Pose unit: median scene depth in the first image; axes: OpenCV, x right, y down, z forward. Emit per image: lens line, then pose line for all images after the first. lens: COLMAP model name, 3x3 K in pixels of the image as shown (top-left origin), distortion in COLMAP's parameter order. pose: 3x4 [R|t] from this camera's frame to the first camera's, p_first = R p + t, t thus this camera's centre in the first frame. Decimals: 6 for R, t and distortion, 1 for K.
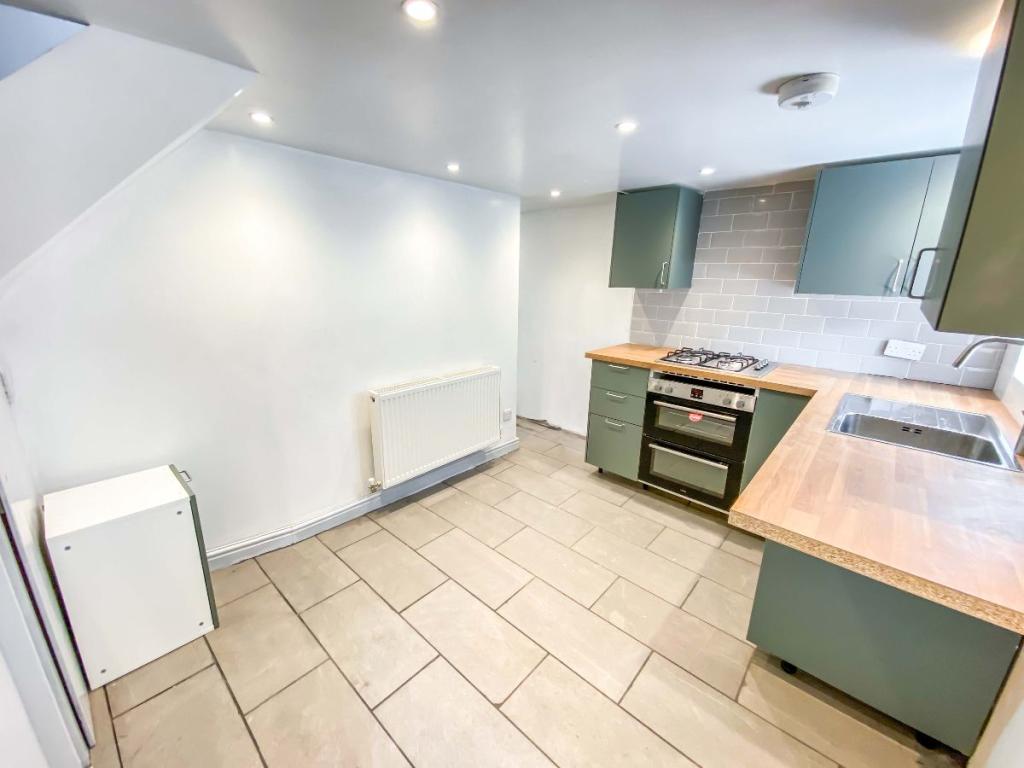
lens RADIAL K [[408.4, 0, 509.8], [0, 408.4, 386.4], [0, 0, 1]] dist [0.046785, -0.021068]
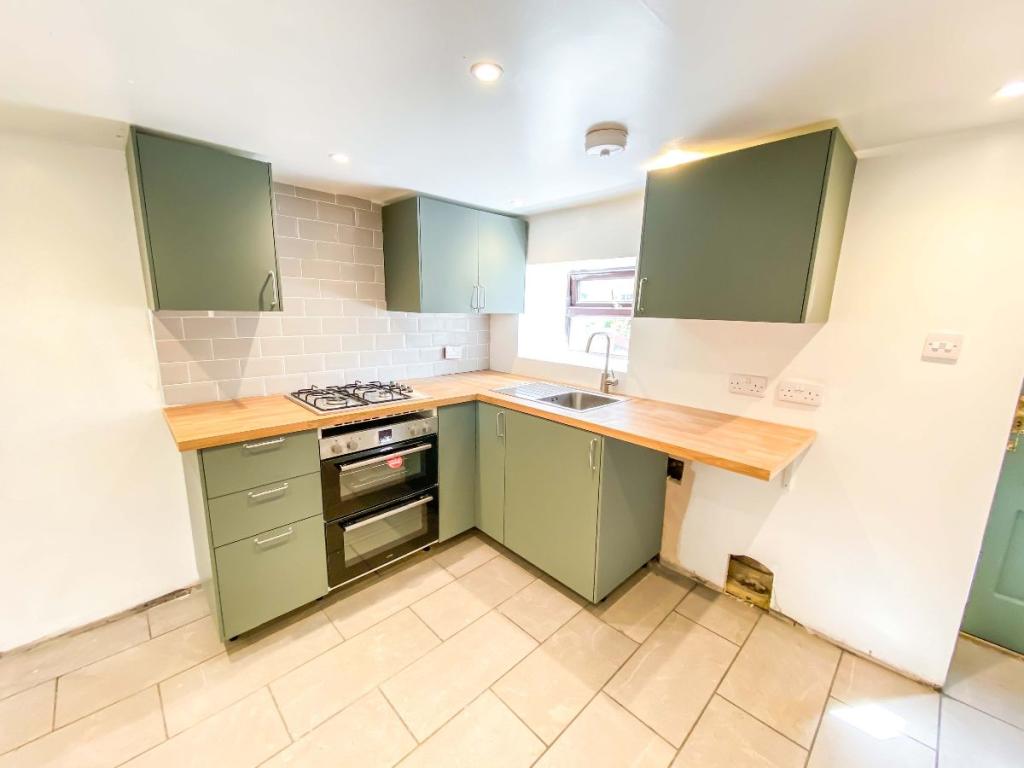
lens RADIAL K [[408.4, 0, 509.8], [0, 408.4, 386.4], [0, 0, 1]] dist [0.046785, -0.021068]
pose [[0.072522, -0.206686, 0.975716, -0.284993], [0.250486, 0.950711, 0.182771, -0.152681], [-0.965400, 0.231148, 0.120719, 0.598185]]
